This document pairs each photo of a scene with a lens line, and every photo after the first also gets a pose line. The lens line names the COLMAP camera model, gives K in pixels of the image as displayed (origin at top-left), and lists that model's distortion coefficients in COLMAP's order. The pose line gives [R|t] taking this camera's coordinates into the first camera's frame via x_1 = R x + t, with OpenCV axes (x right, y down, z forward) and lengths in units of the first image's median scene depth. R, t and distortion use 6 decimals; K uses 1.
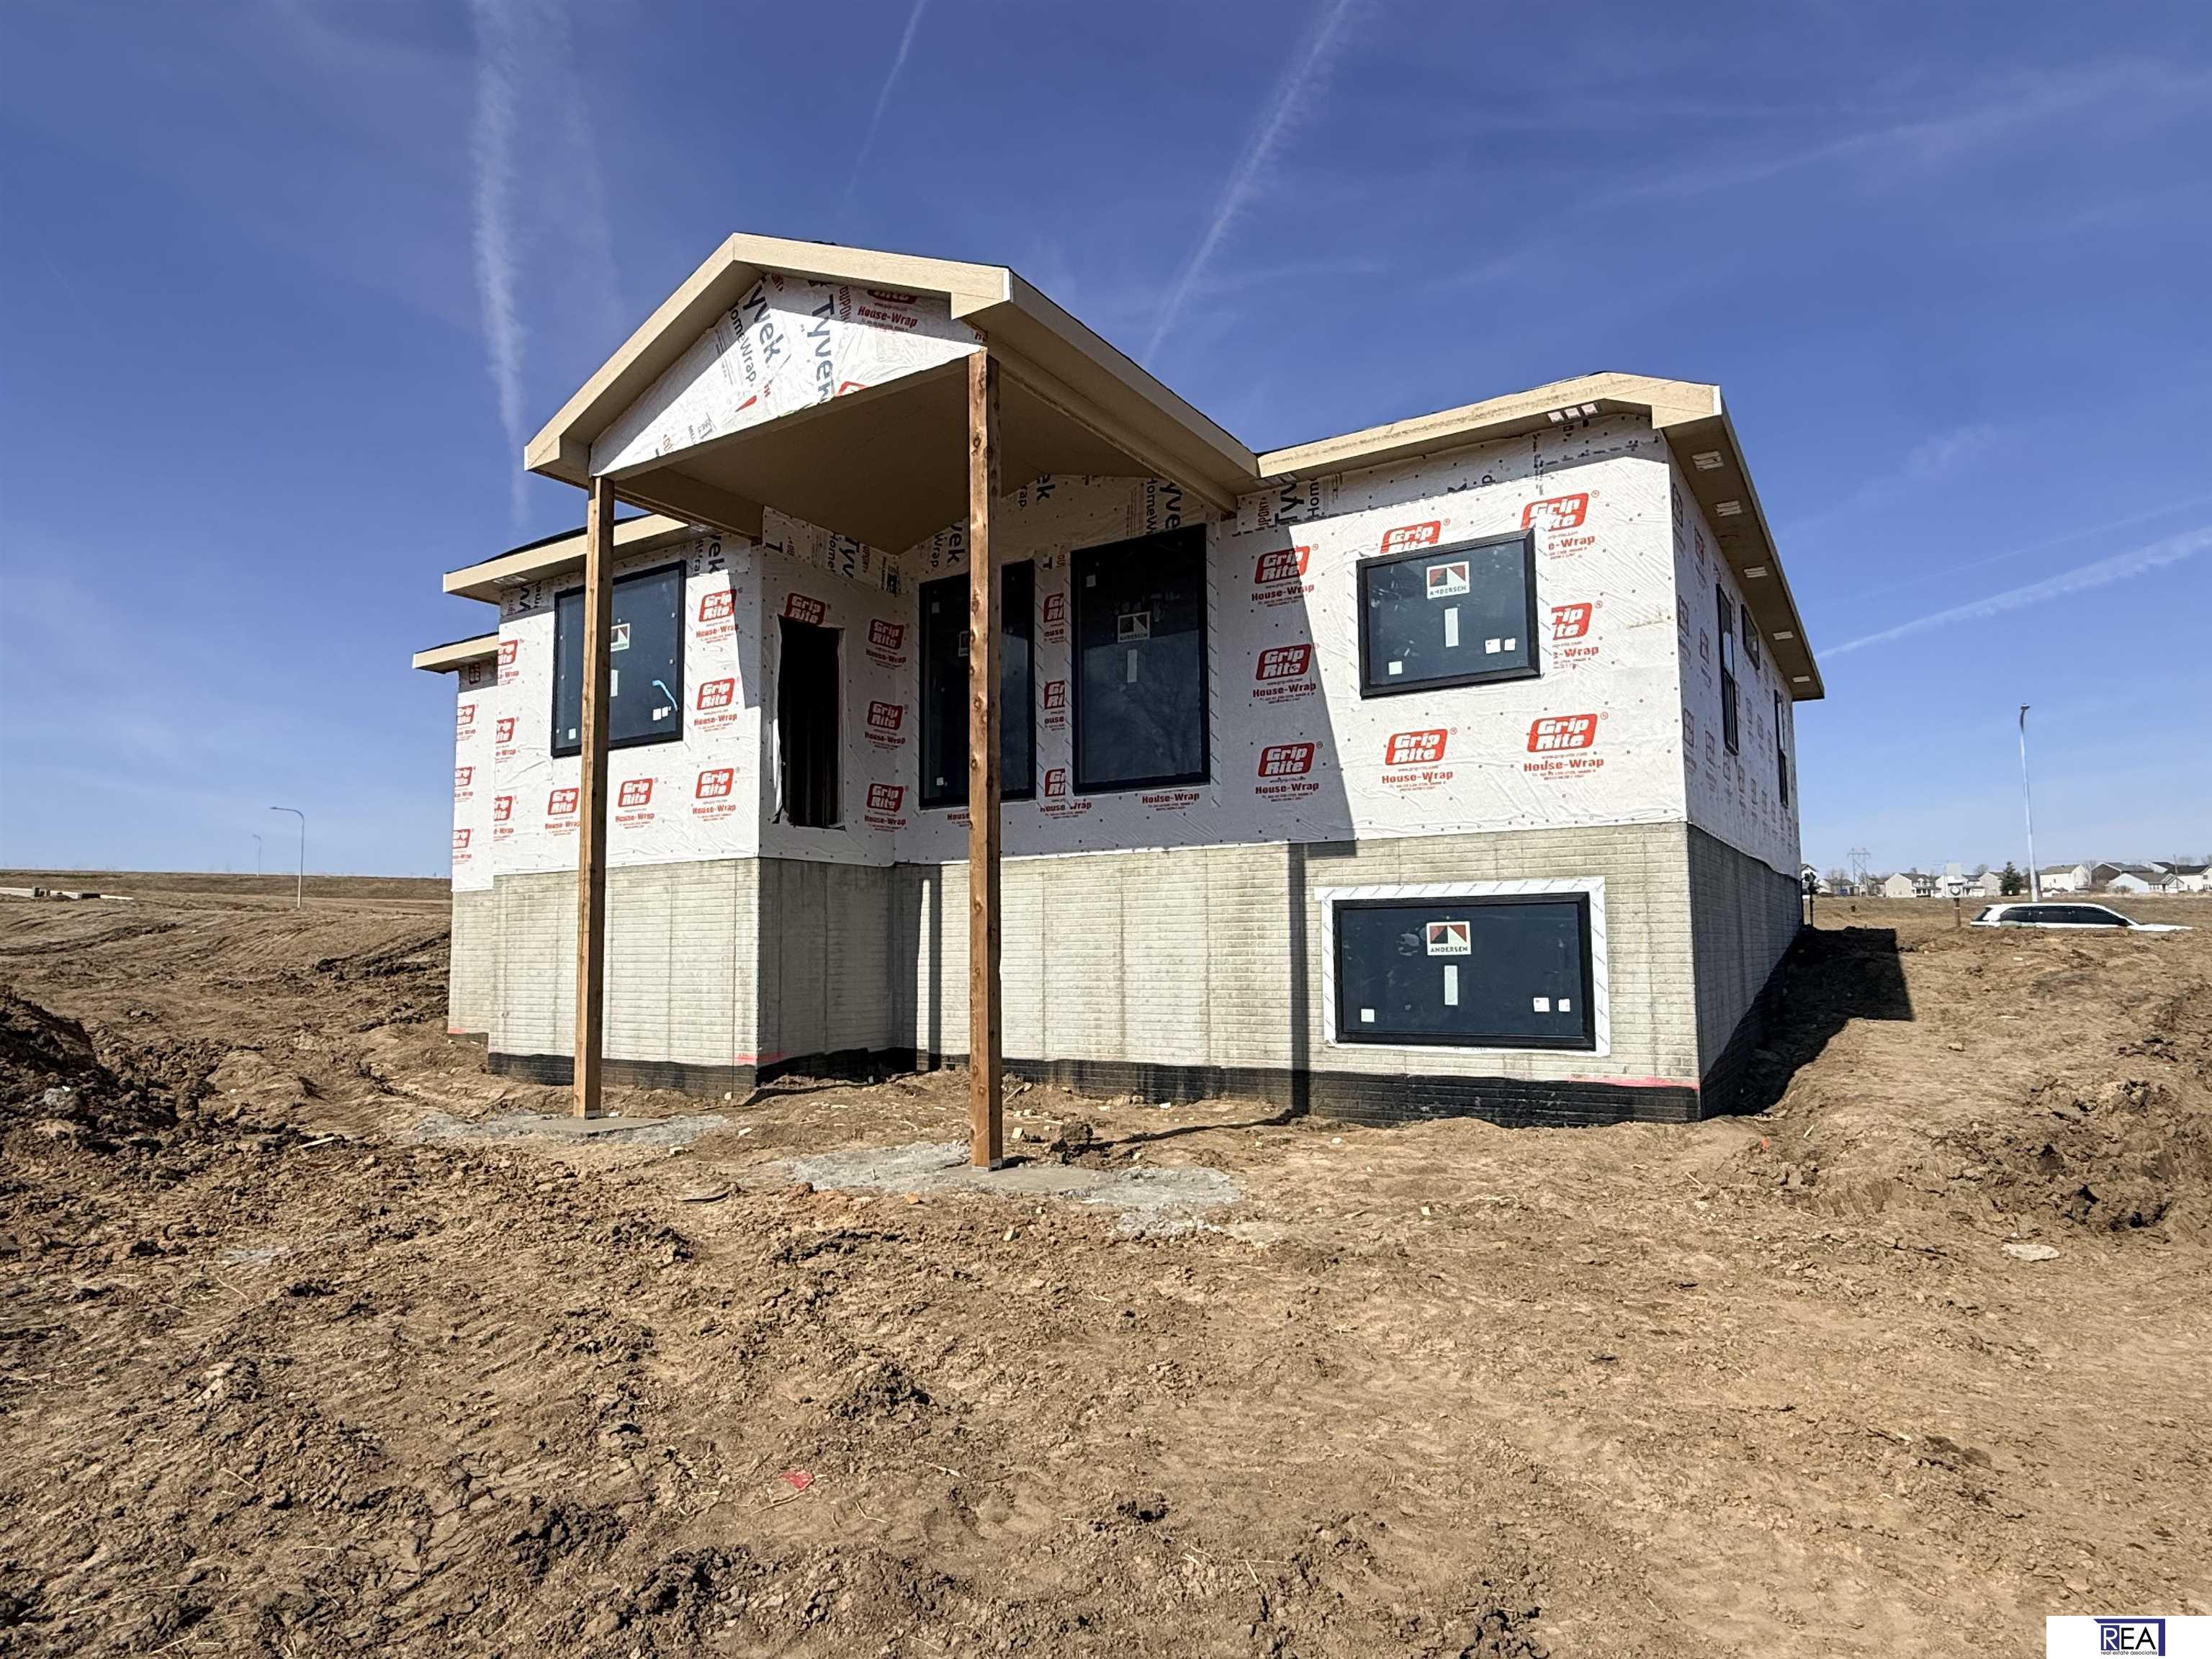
lens RADIAL K [[1295.6, 0, 1102.6], [0, 1295.6, 843.7], [0, 0, 1]] dist [-0.003750, 0.000004]
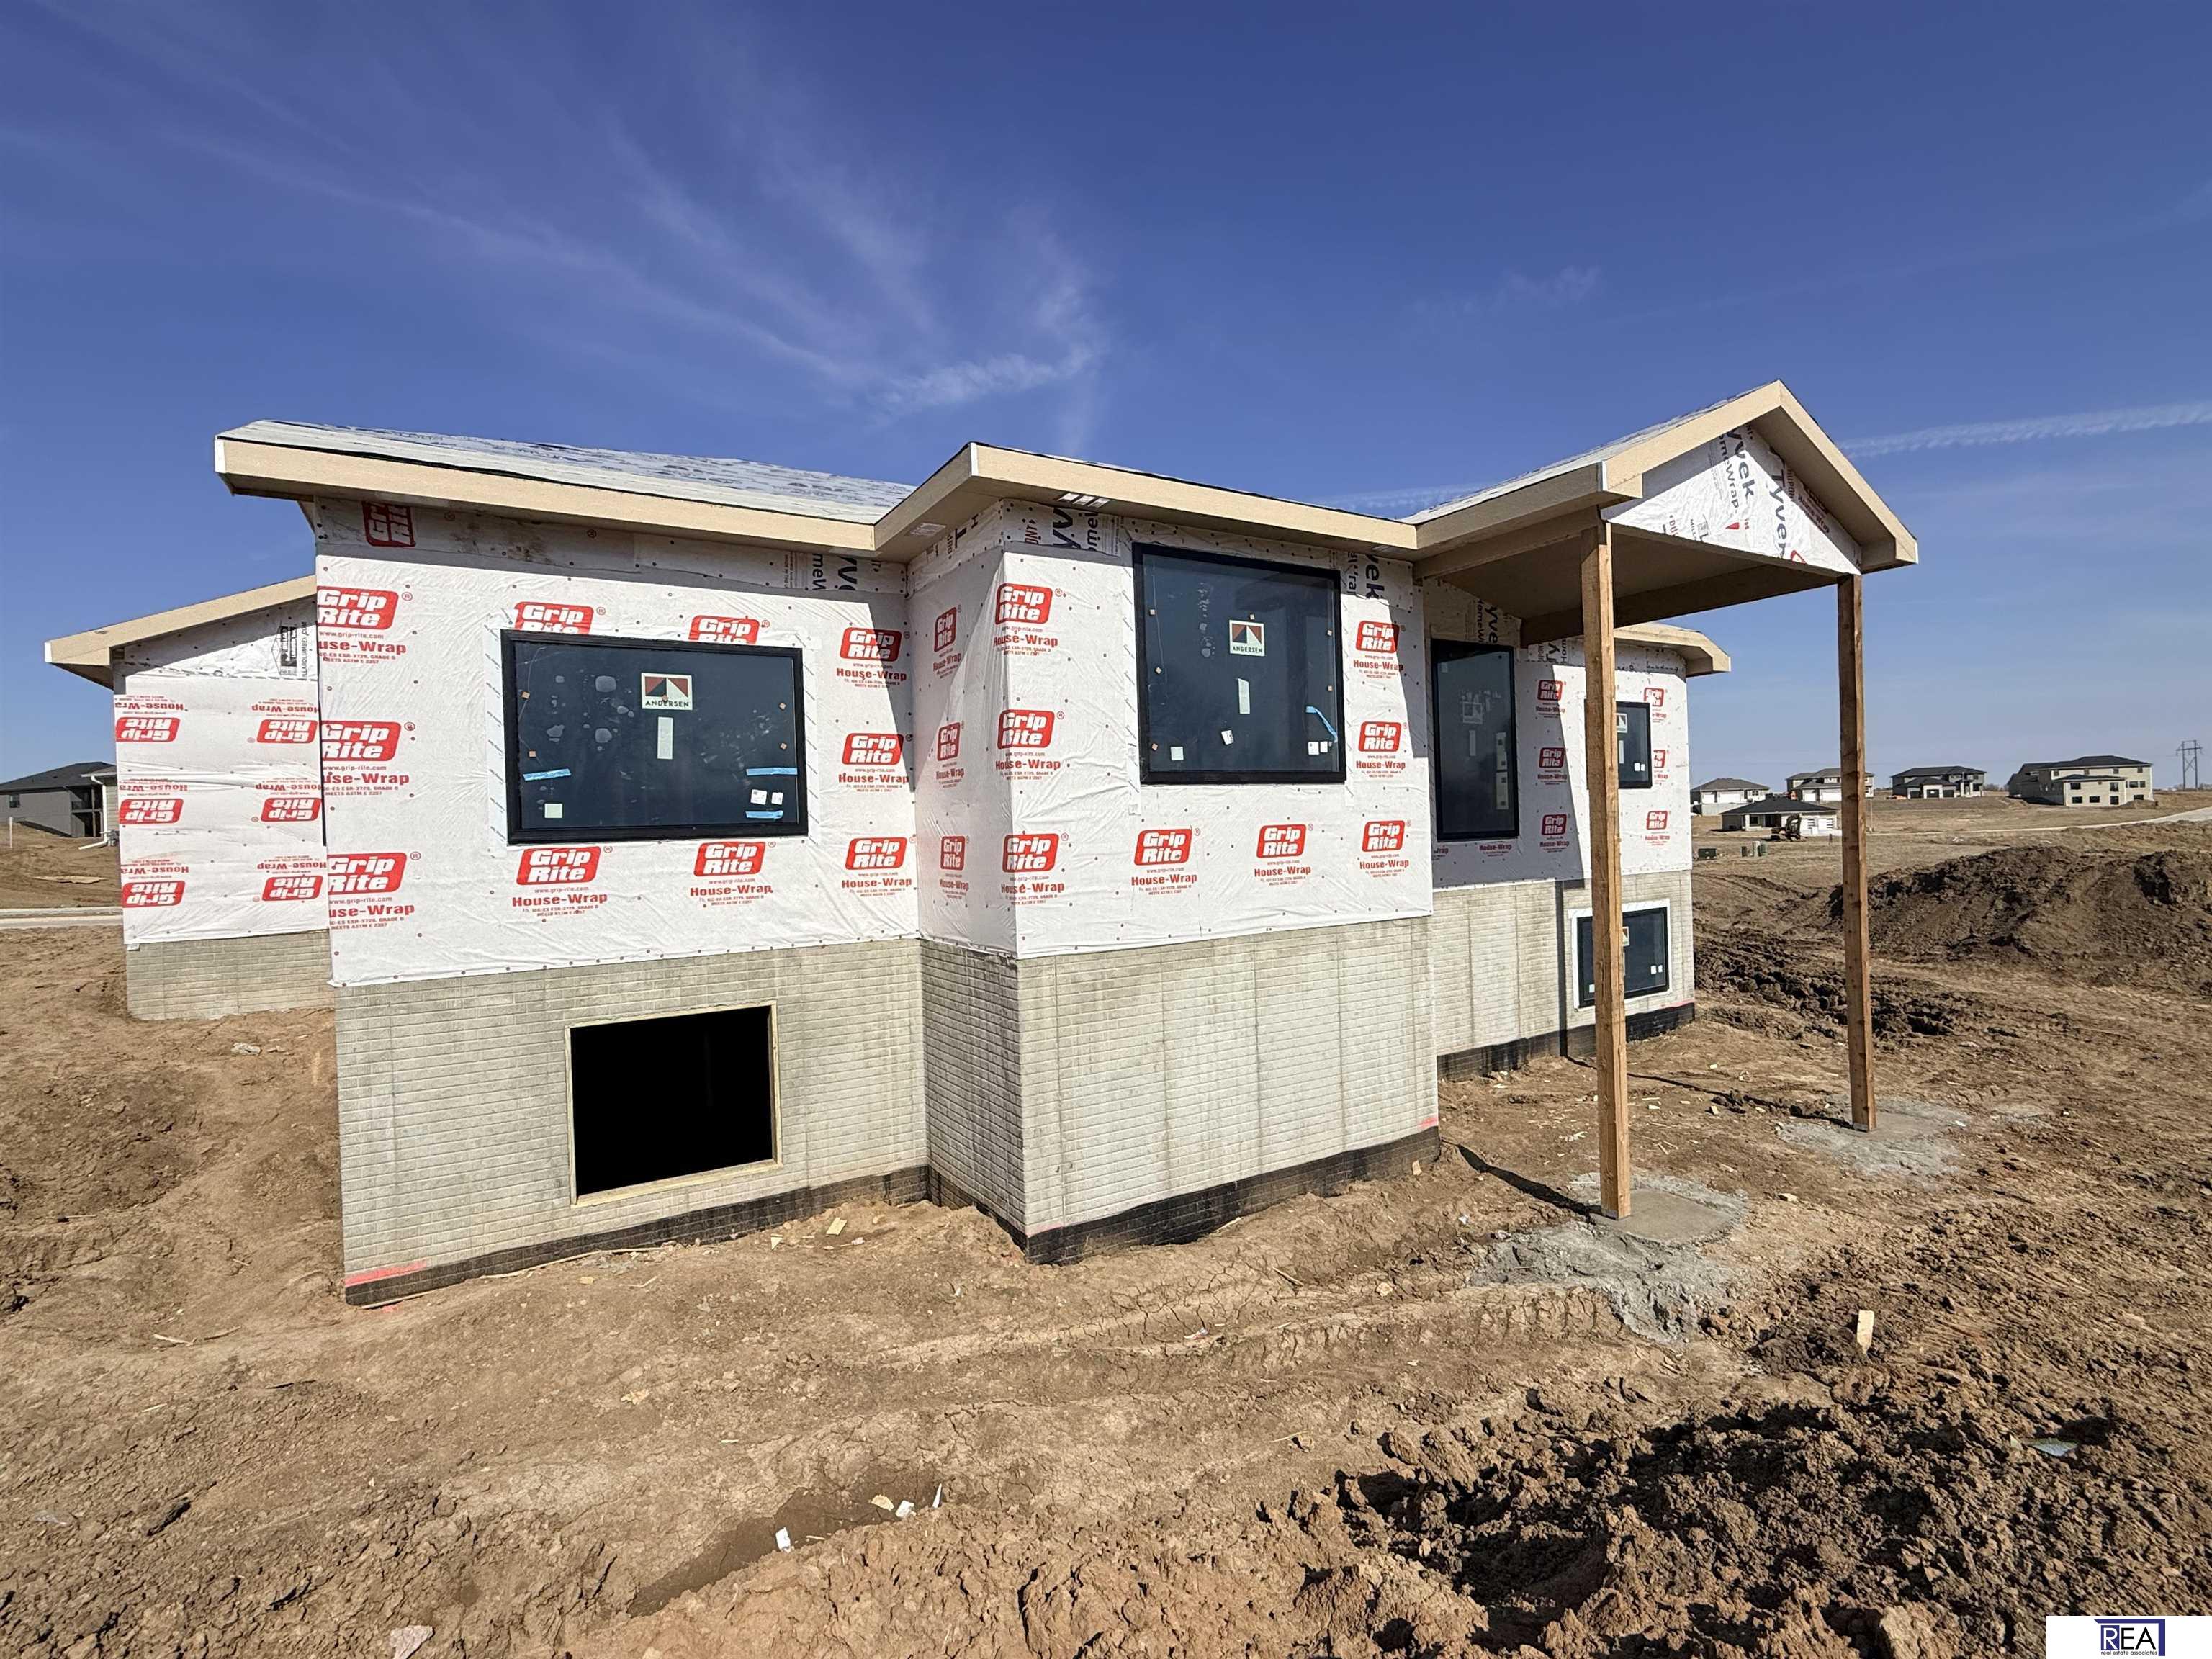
lens RADIAL K [[1032.9, 0, 1113.8], [0, 1032.9, 834.6], [0, 0, 1]] dist [-0.000111, -0.000107]
pose [[0.431611, -0.010326, 0.902001, -1.053674], [-0.047093, 0.998313, 0.033963, -0.064040], [-0.900830, -0.057137, 0.430397, 0.869861]]
